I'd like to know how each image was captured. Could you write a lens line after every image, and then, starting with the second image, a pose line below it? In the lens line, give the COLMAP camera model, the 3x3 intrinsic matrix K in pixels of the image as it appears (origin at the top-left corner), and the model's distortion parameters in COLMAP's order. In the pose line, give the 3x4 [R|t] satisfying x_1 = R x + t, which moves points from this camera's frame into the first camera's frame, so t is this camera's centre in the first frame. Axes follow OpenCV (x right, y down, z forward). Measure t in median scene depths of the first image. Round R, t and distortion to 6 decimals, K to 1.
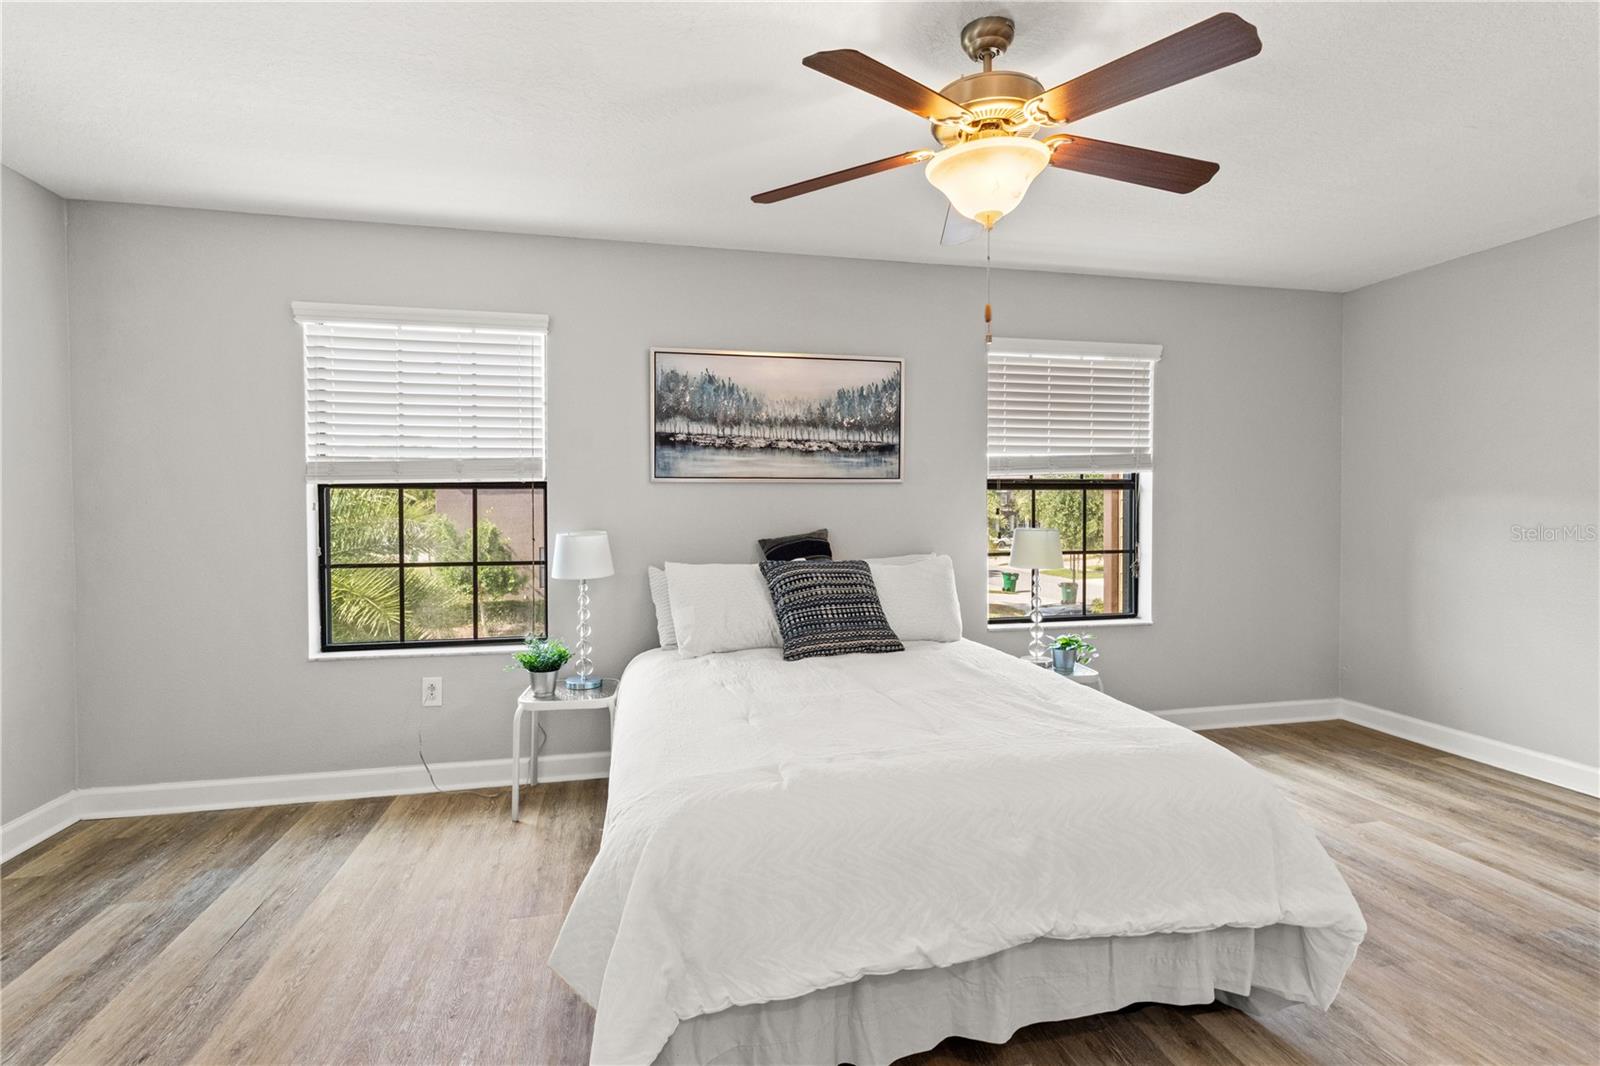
lens RADIAL K [[772.3, 0, 810.8], [0, 772.3, 509.6], [0, 0, 1]] dist [0.003043, 0.002896]
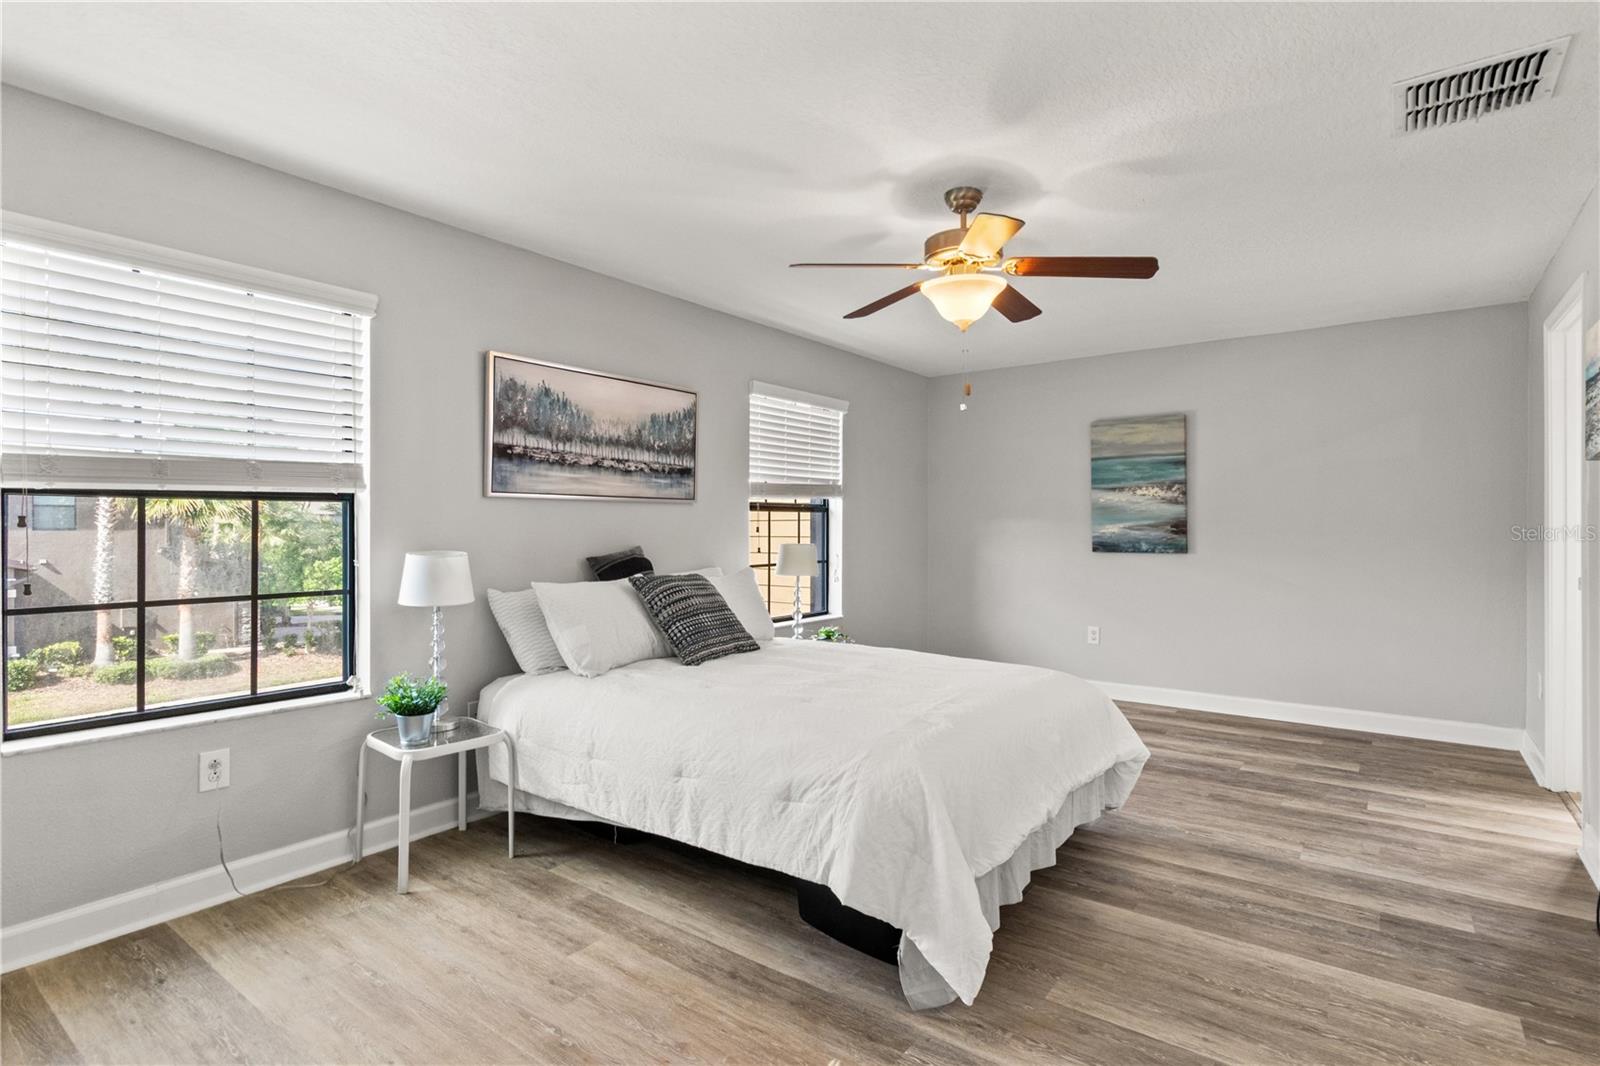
lens RADIAL K [[789.6, 0, 801.2], [0, 789.6, 521.3], [0, 0, 1]] dist [0.002313, 0.000572]
pose [[0.762801, 0.006484, 0.646601, -0.519223], [0.001261, 0.999933, -0.011515, 0.004255], [-0.646633, 0.009599, 0.762741, 0.045141]]
